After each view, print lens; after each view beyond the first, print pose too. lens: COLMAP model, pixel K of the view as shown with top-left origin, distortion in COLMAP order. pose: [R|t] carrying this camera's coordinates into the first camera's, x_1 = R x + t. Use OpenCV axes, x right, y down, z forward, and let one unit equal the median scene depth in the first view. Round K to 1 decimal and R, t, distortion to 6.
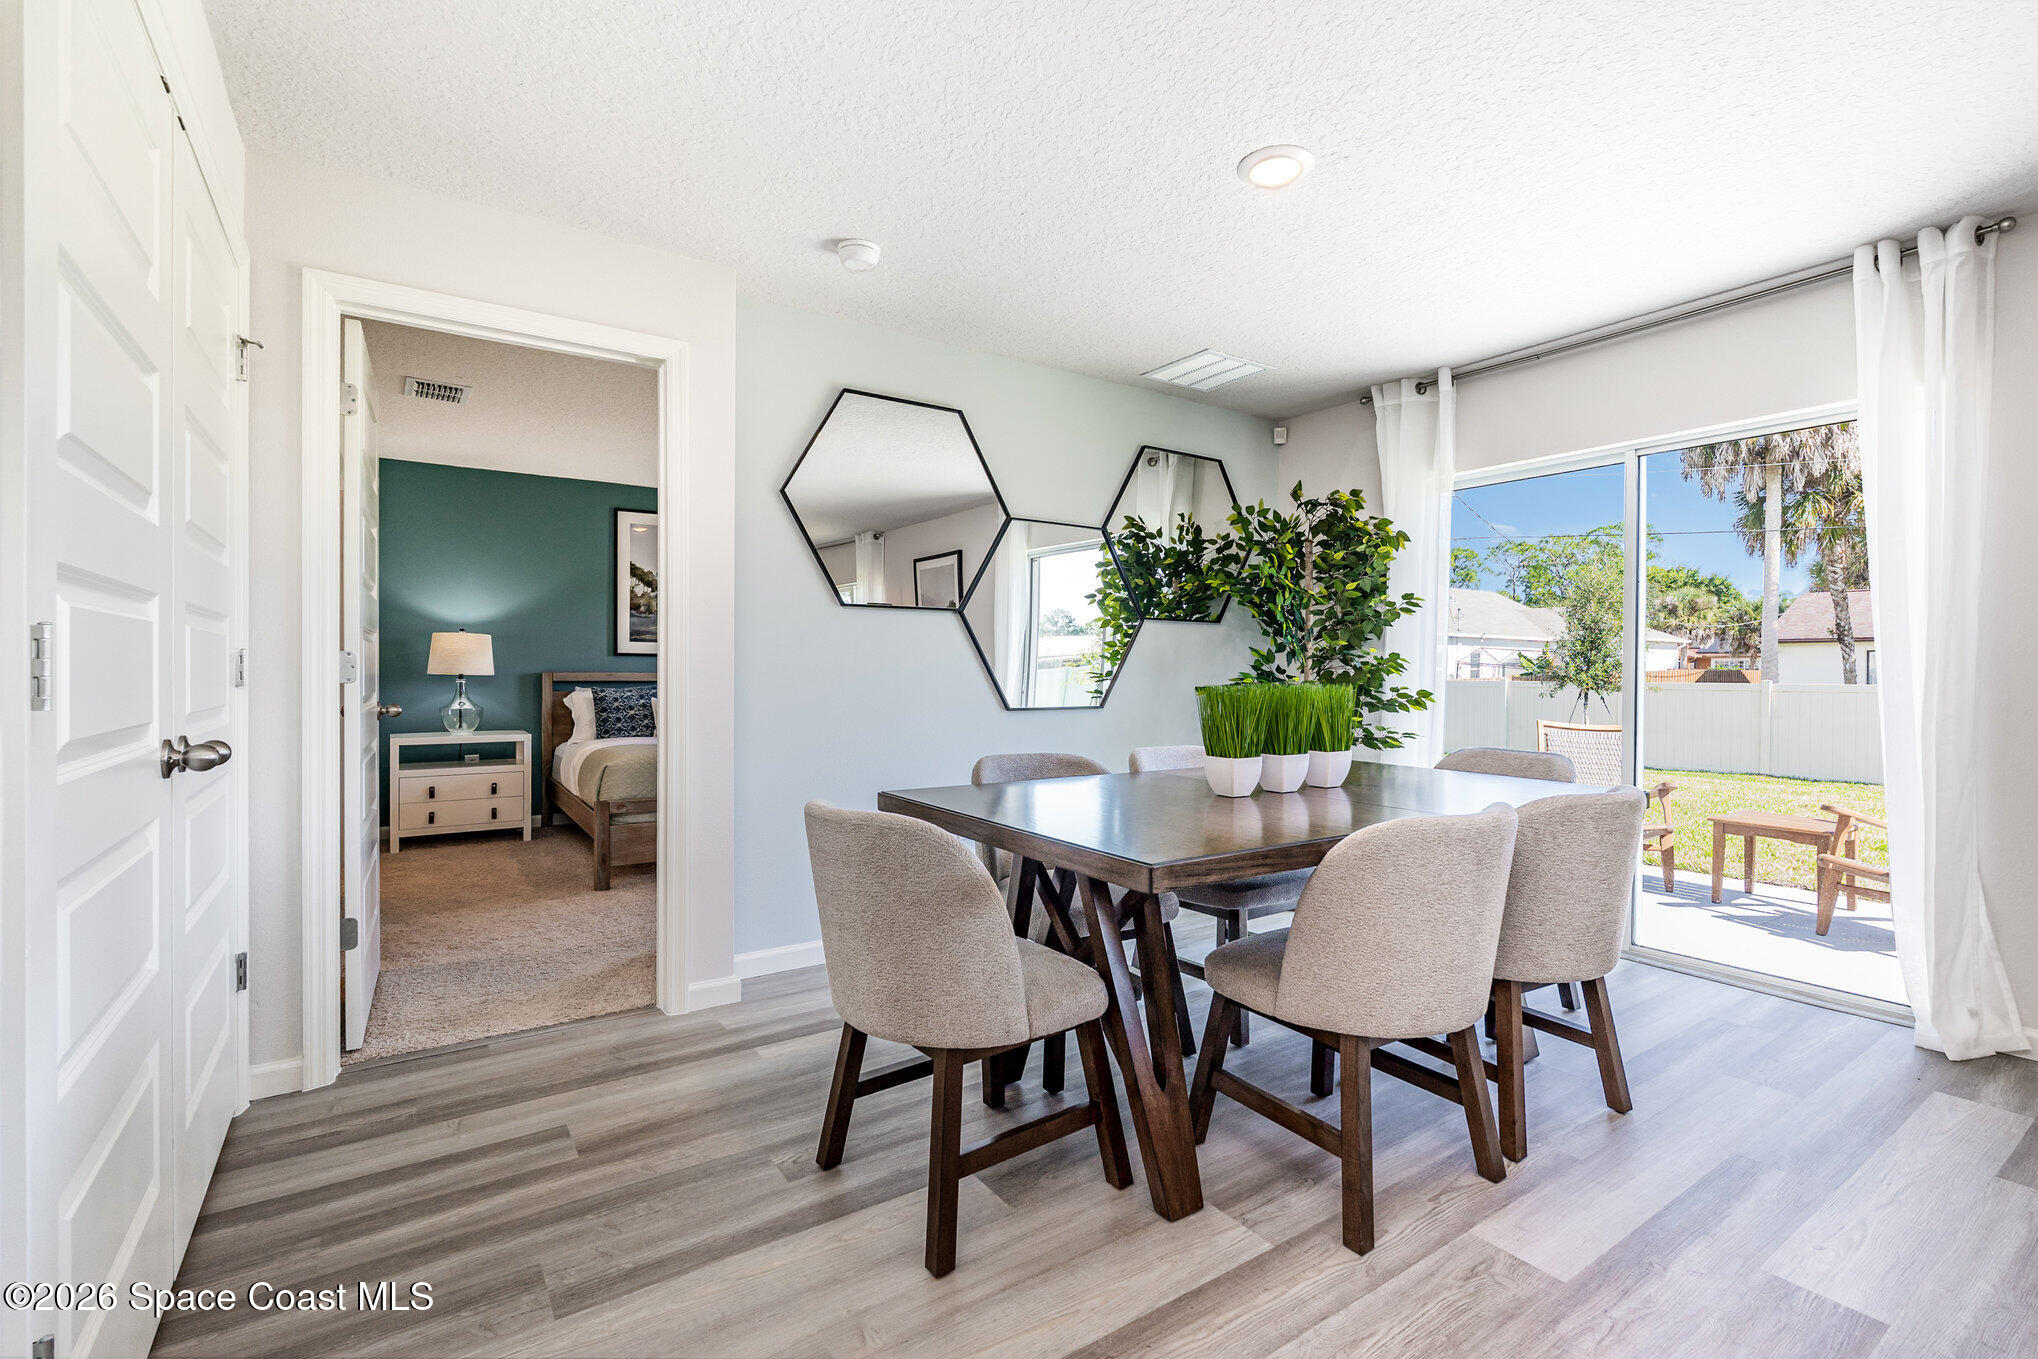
lens RADIAL K [[887.1, 0, 1035.5], [0, 887.1, 676.9], [0, 0, 1]] dist [-0.003552, -0.000997]
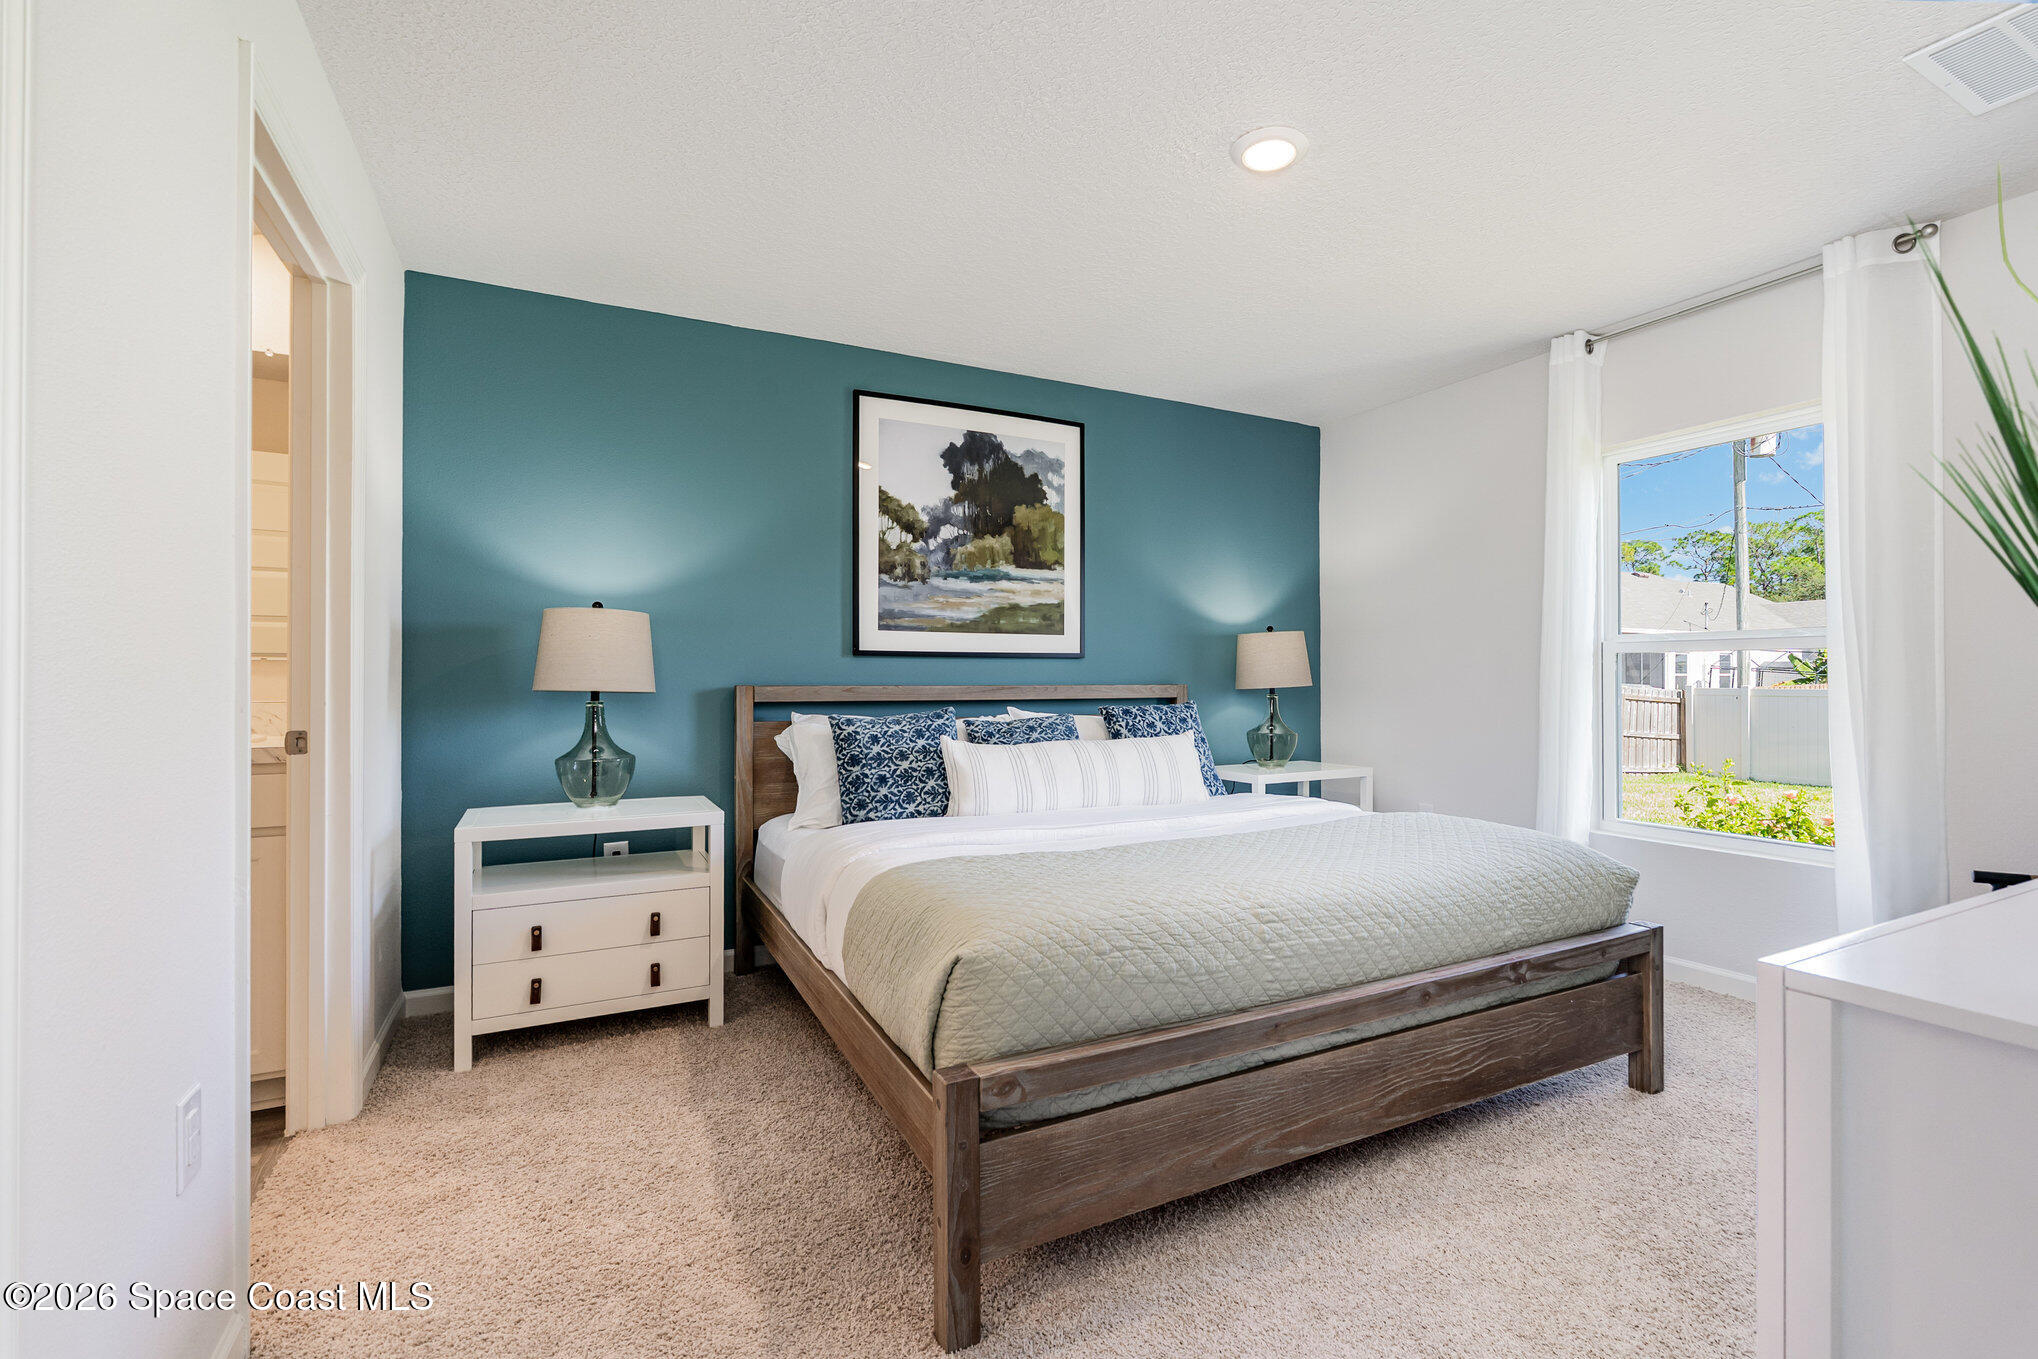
lens RADIAL K [[887.1, 0, 1008.9], [0, 887.1, 675.2], [0, 0, 1]] dist [-0.003552, -0.000997]
pose [[0.987796, -0.003257, -0.155717, -0.318498], [0.001629, 0.999943, -0.010581, -0.005940], [0.155742, 0.010198, 0.987745, 0.508188]]
